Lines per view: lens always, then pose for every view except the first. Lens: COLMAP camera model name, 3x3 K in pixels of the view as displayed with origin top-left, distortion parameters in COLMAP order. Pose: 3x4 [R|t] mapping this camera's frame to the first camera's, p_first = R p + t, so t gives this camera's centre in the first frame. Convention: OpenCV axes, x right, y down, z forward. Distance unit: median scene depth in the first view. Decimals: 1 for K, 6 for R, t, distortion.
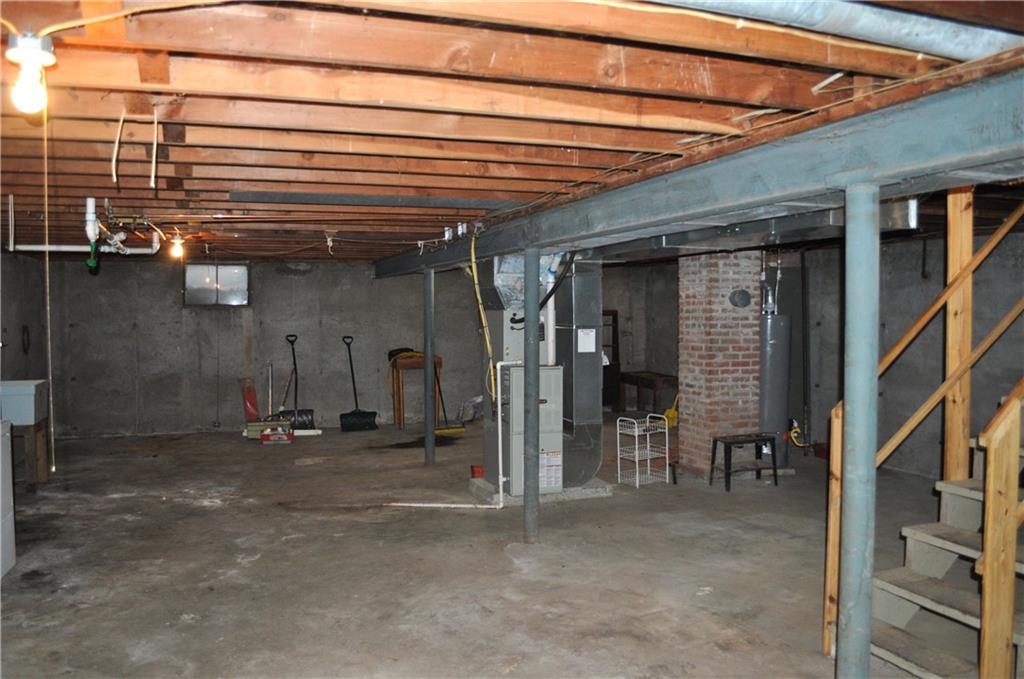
lens RADIAL K [[812.2, 0, 512.0], [0, 812.2, 339.5], [0, 0, 1]] dist [-0.075789, 0.015016]
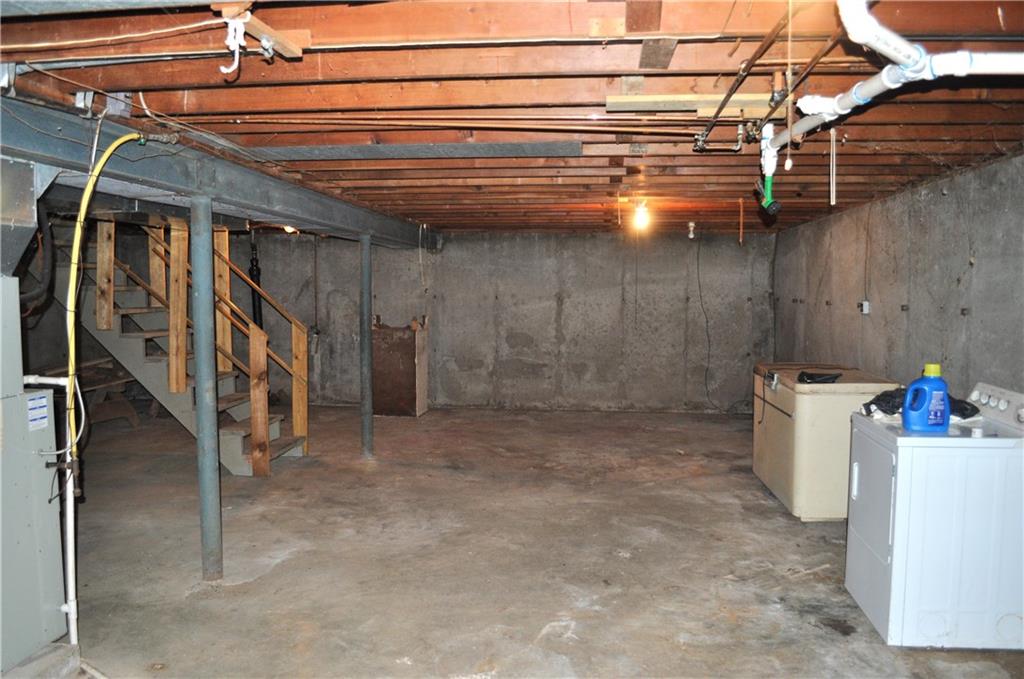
lens RADIAL K [[812.2, 0, 512.0], [0, 812.2, 339.5], [0, 0, 1]] dist [-0.075789, 0.015016]
pose [[-0.905861, -0.024788, 0.422850, -0.682754], [0.018927, 0.994920, 0.098872, -0.057828], [-0.423153, 0.097568, -0.900790, 1.905732]]
